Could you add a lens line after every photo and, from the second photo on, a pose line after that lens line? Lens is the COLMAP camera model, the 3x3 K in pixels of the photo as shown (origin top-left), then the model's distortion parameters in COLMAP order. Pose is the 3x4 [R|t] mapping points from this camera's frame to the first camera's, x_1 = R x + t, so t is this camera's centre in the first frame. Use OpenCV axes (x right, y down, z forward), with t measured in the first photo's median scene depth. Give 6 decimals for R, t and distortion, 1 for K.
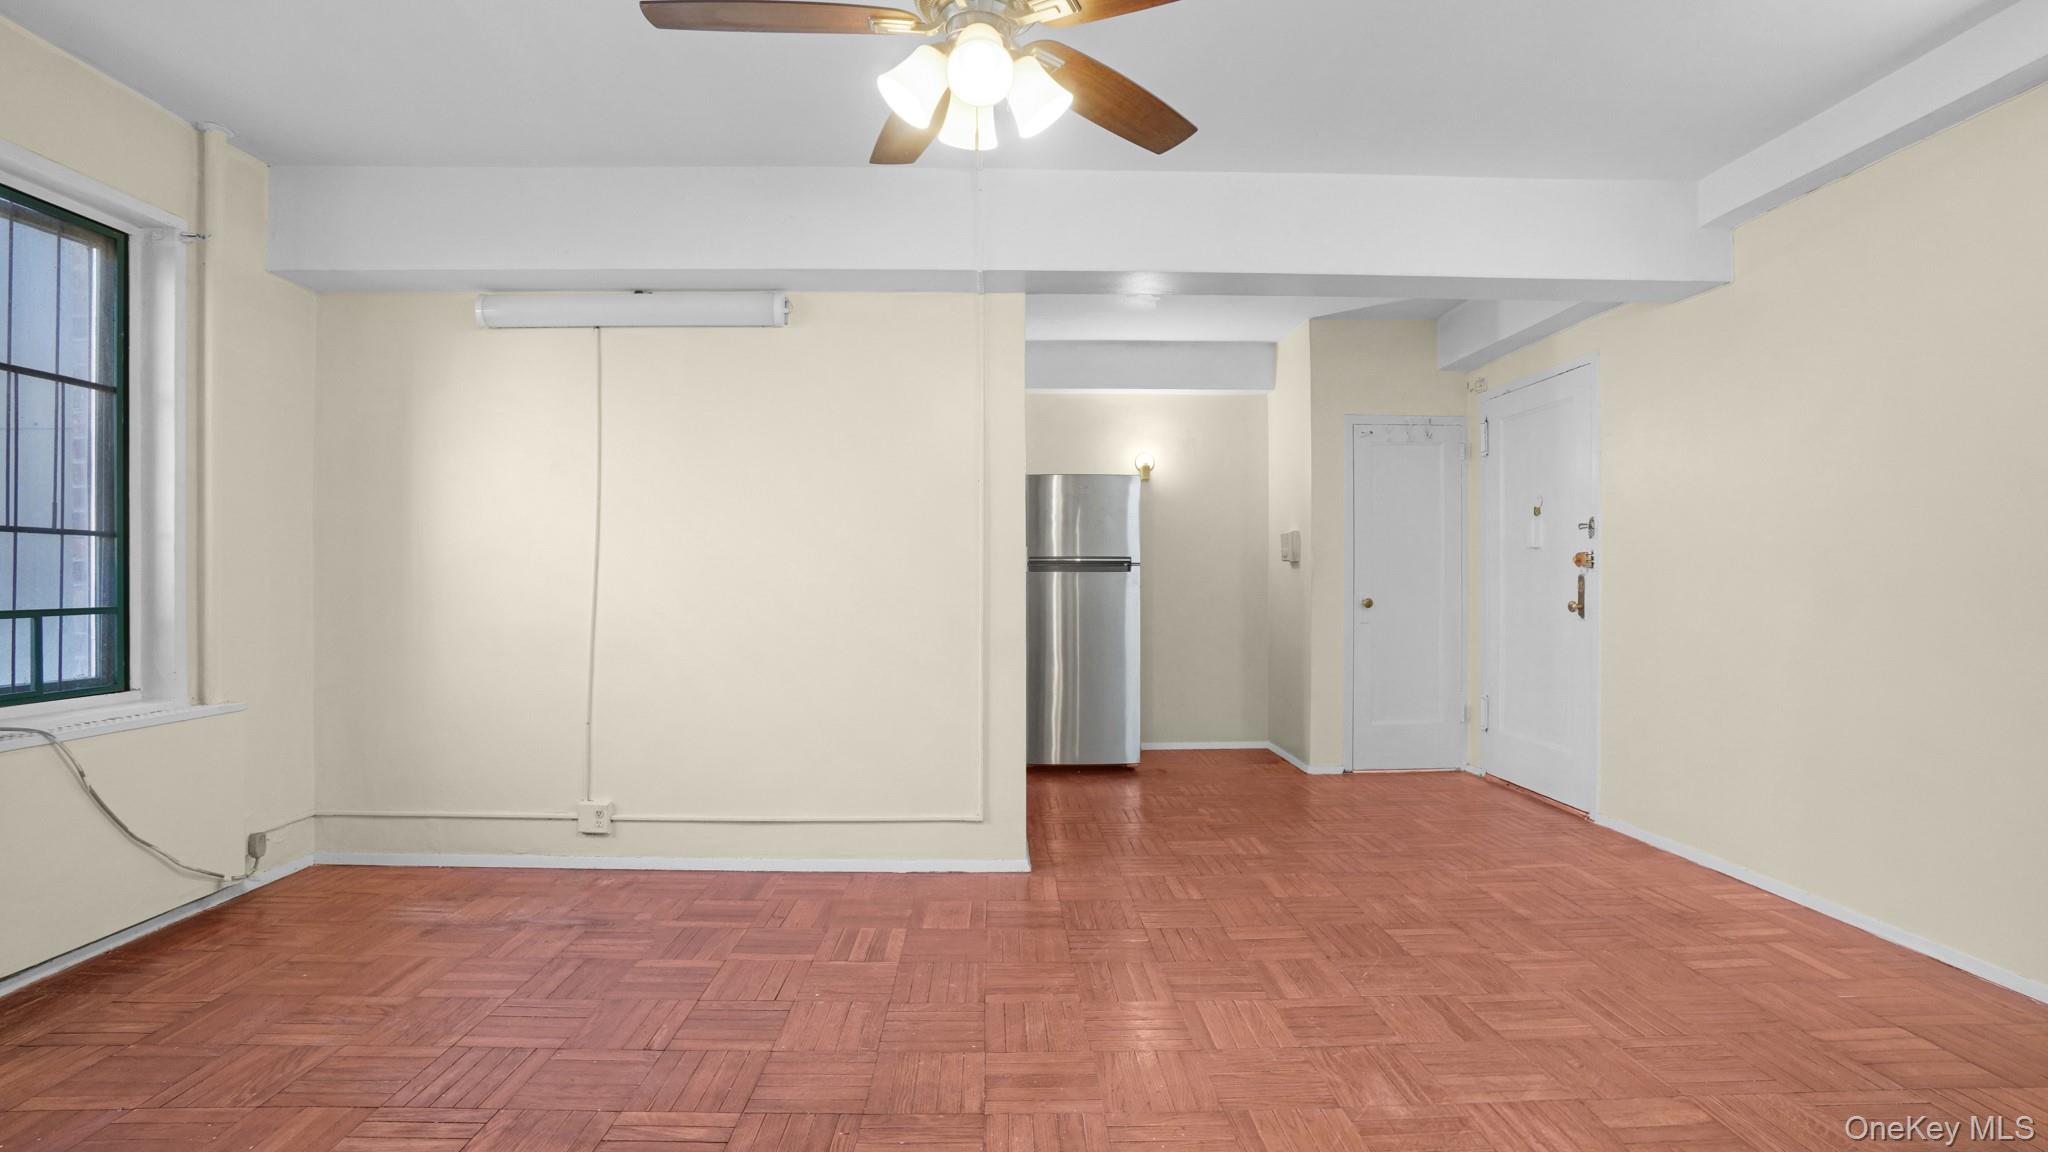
lens RADIAL K [[908.4, 0, 1010.8], [0, 908.4, 577.4], [0, 0, 1]] dist [-0.048828, 0.013267]
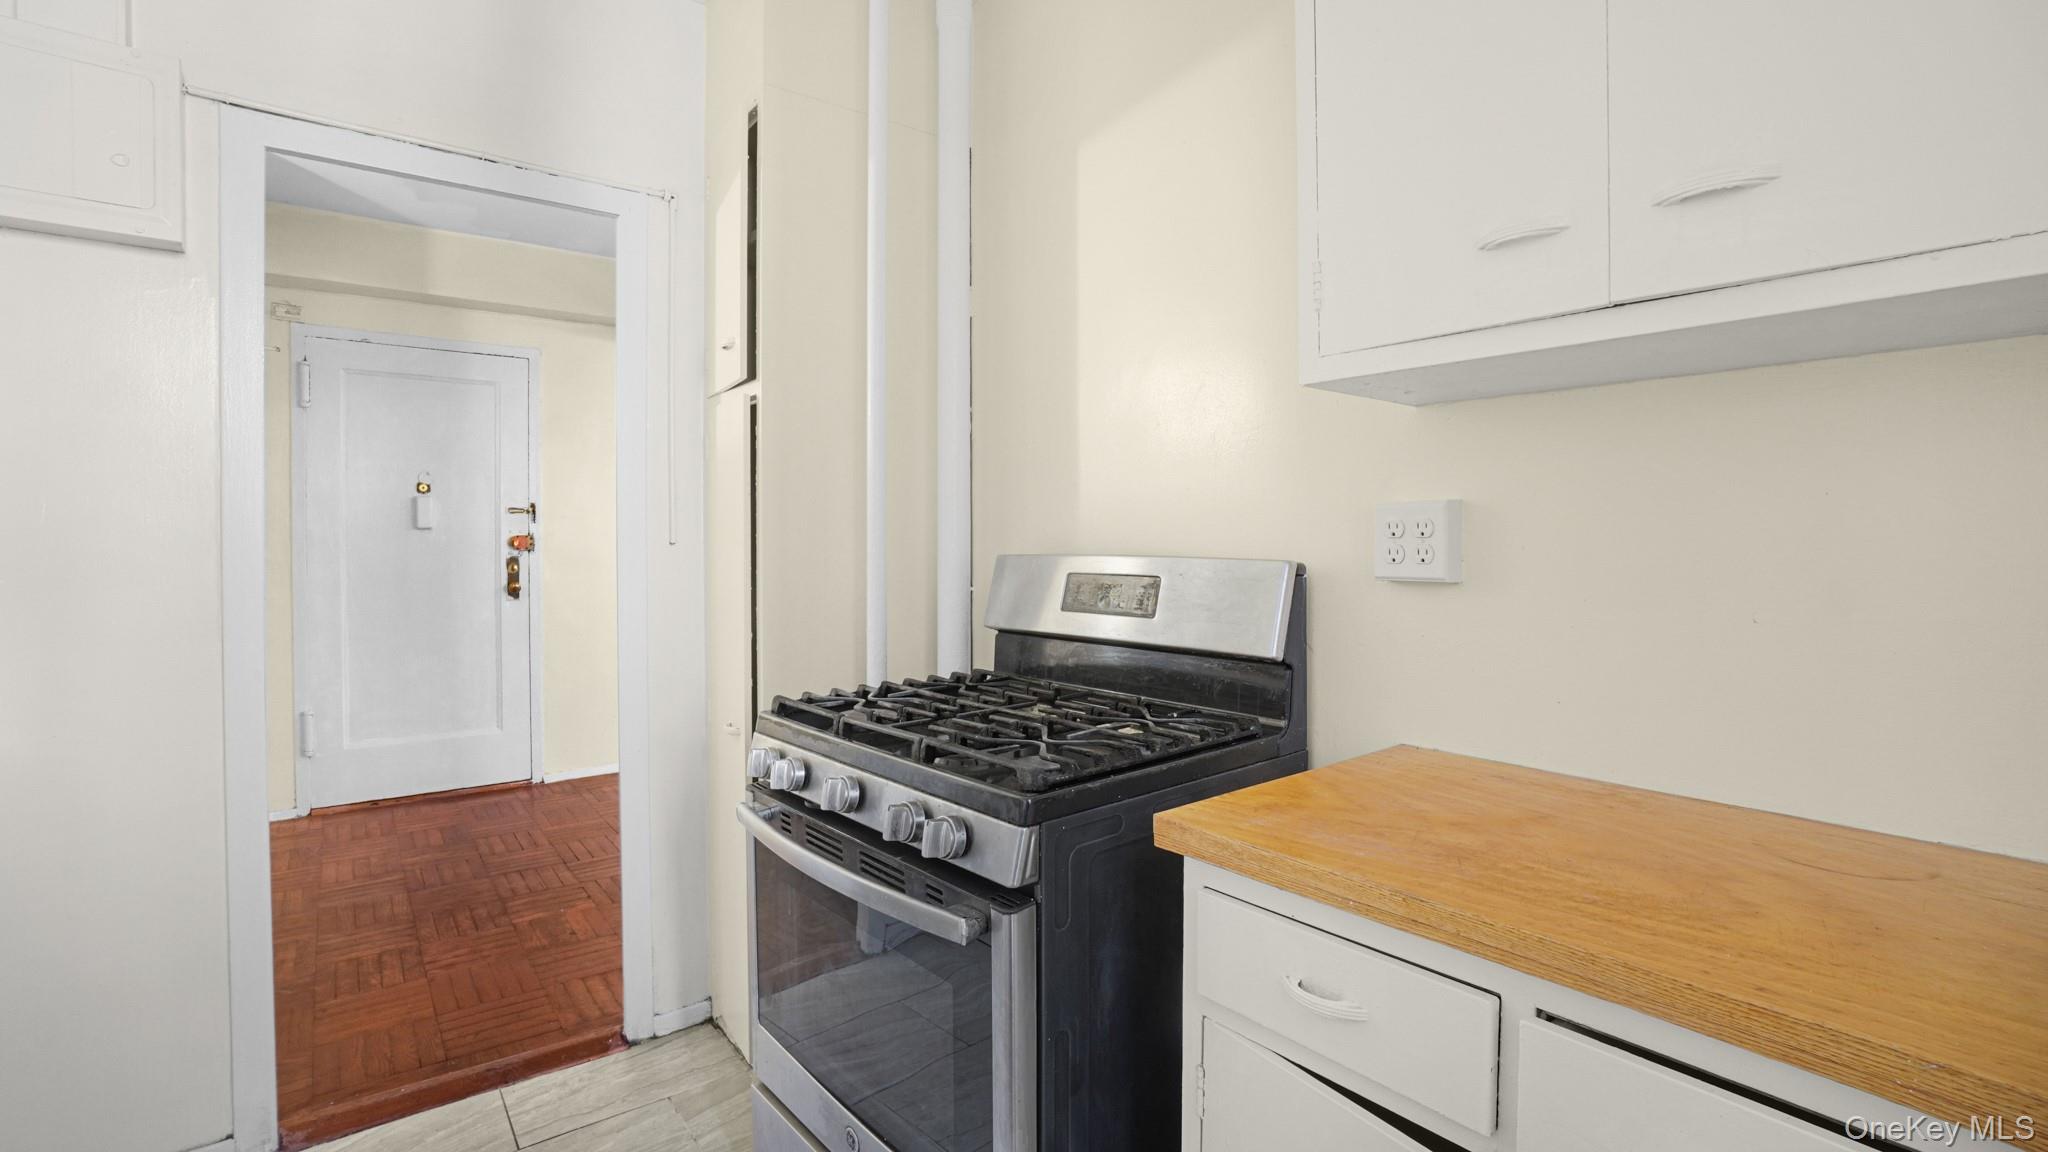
lens RADIAL K [[908.4, 0, 1023.5], [0, 908.4, 565.8], [0, 0, 1]] dist [-0.048828, 0.013267]
pose [[-0.633345, -0.016841, 0.773686, -0.808153], [-0.000535, 0.999772, 0.021324, -0.021957], [-0.773869, 0.013092, -0.633210, 1.769272]]
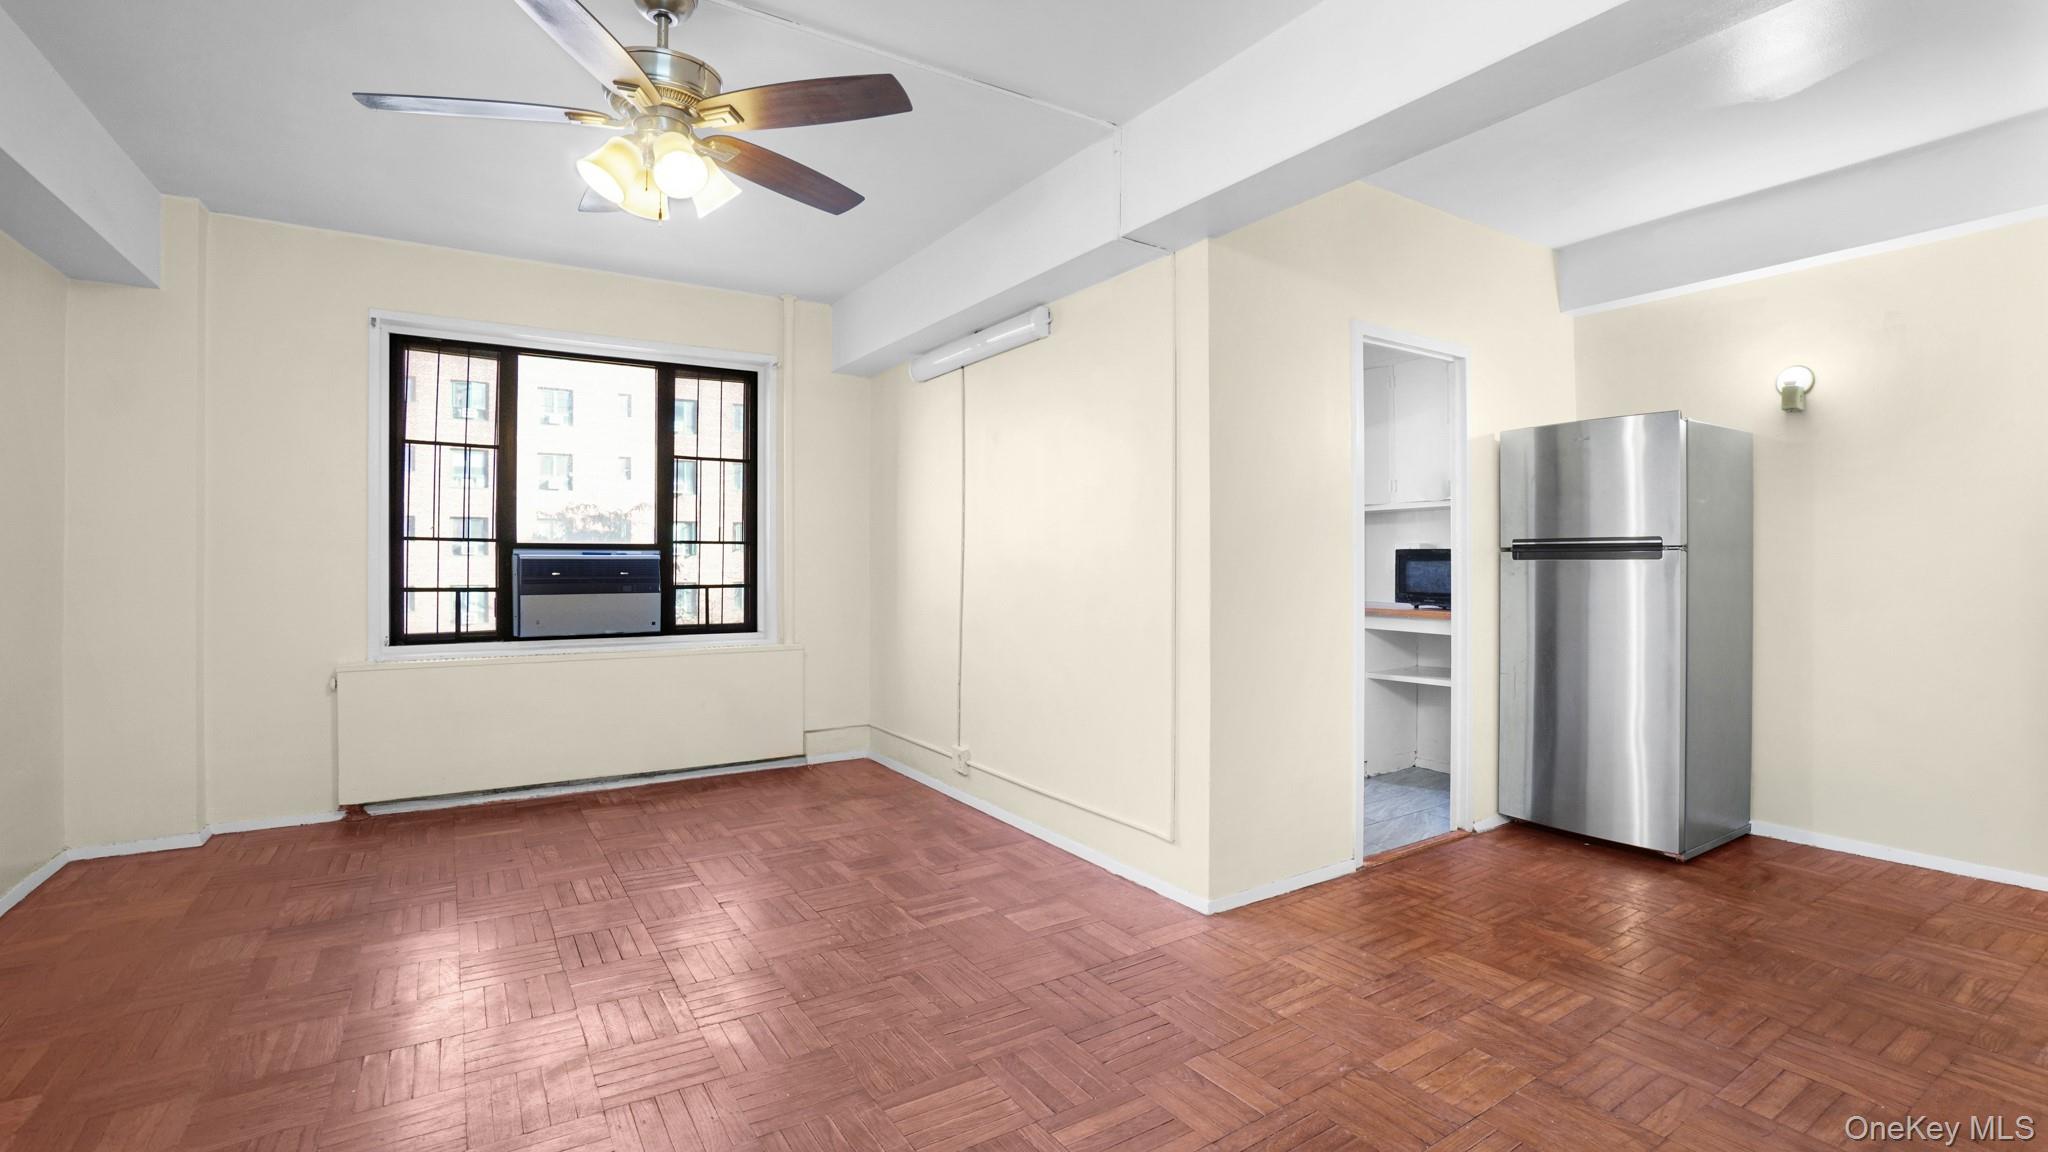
lens RADIAL K [[908.4, 0, 1020.5], [0, 908.4, 562.9], [0, 0, 1]] dist [-0.048828, 0.013267]
pose [[0.522201, 0.000592, -0.852822, 0.821521], [0.001916, 0.999996, 0.001867, -0.011532], [0.852820, -0.002609, 0.522198, 0.511826]]
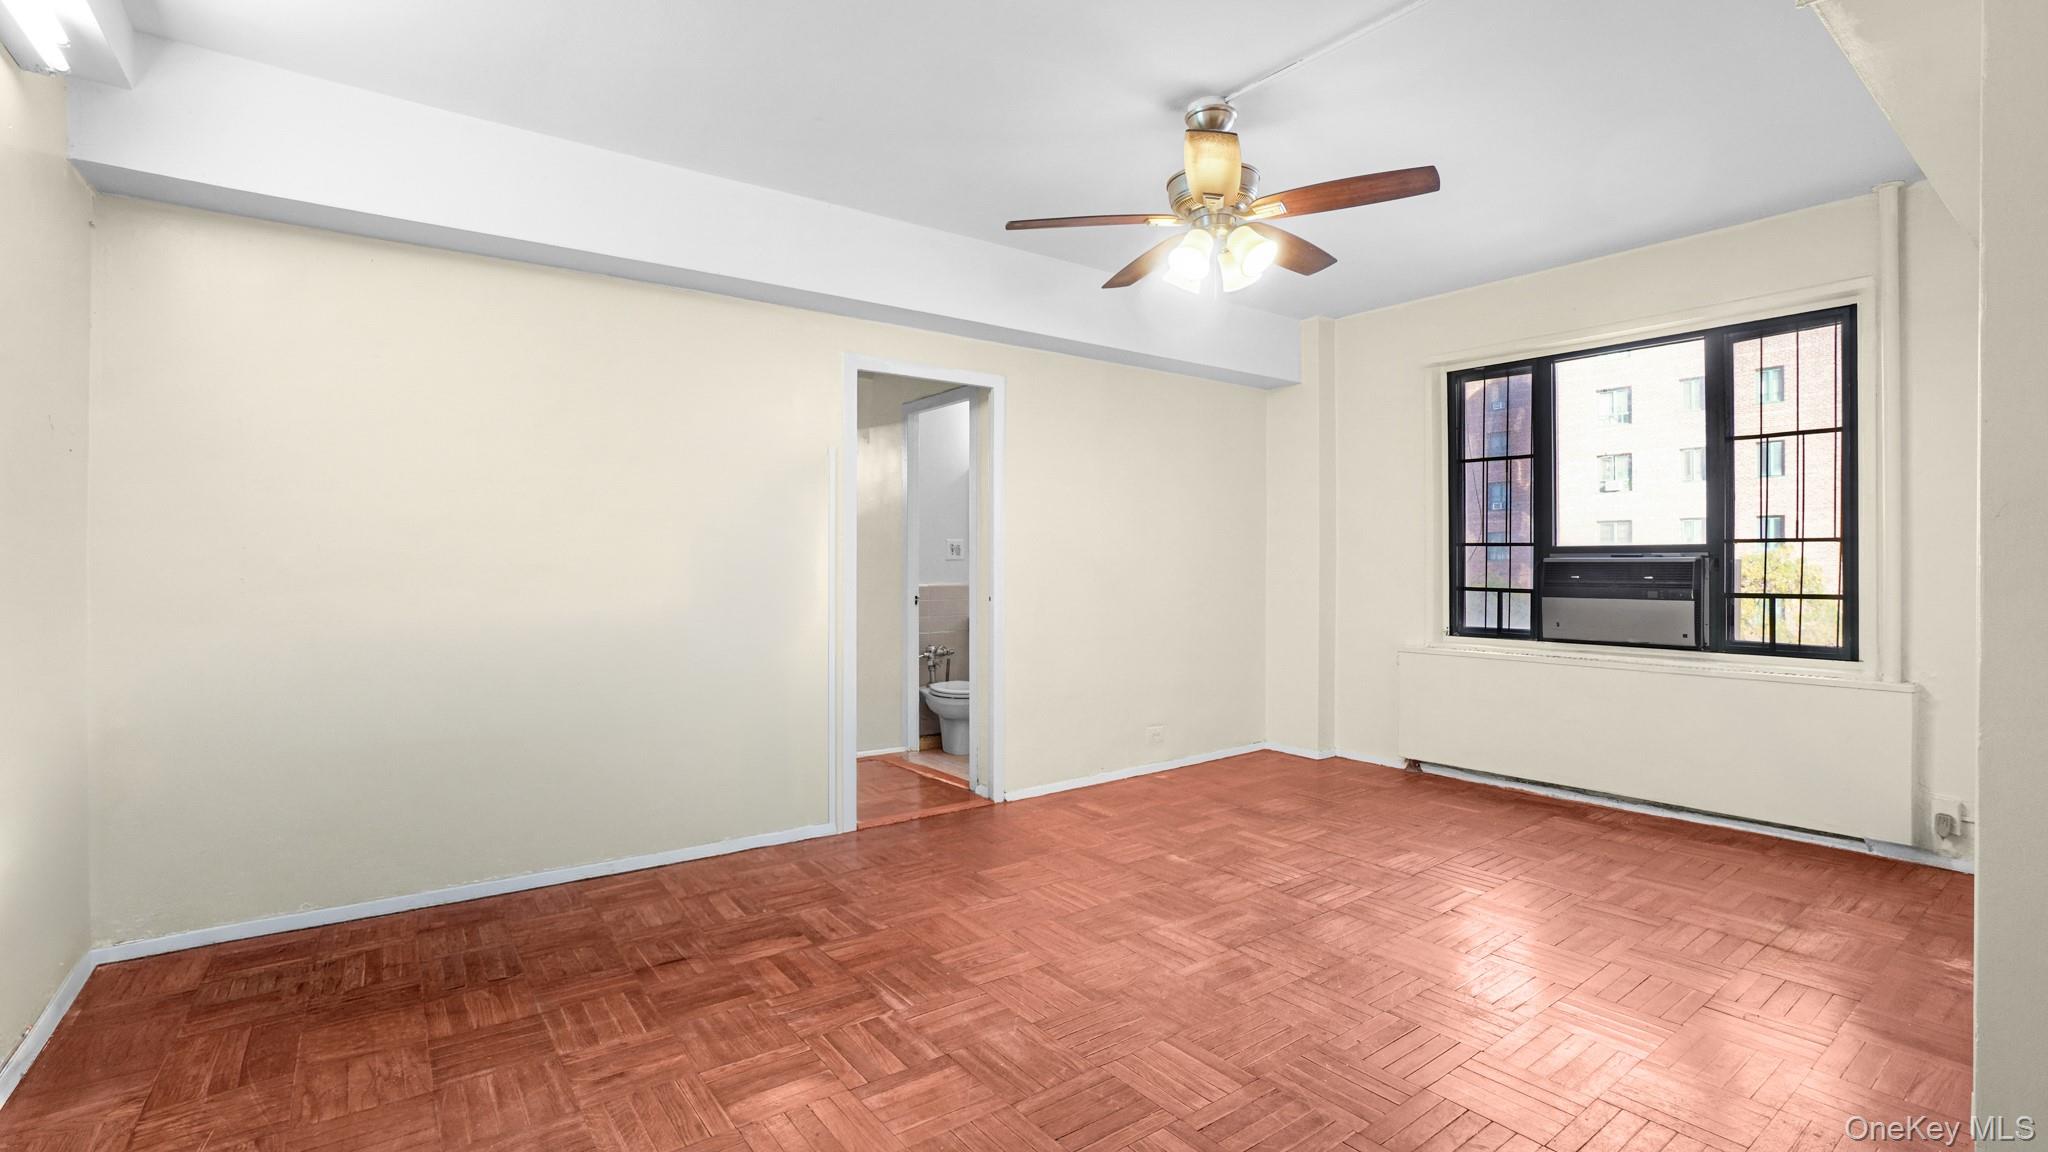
lens RADIAL K [[908.4, 0, 1013.0], [0, 908.4, 570.1], [0, 0, 1]] dist [-0.048828, 0.013267]
pose [[-0.816020, 0.001418, -0.578022, 0.745066], [-0.000390, 0.999995, 0.003004, -0.007010], [0.578024, 0.002677, -0.816015, 1.348845]]
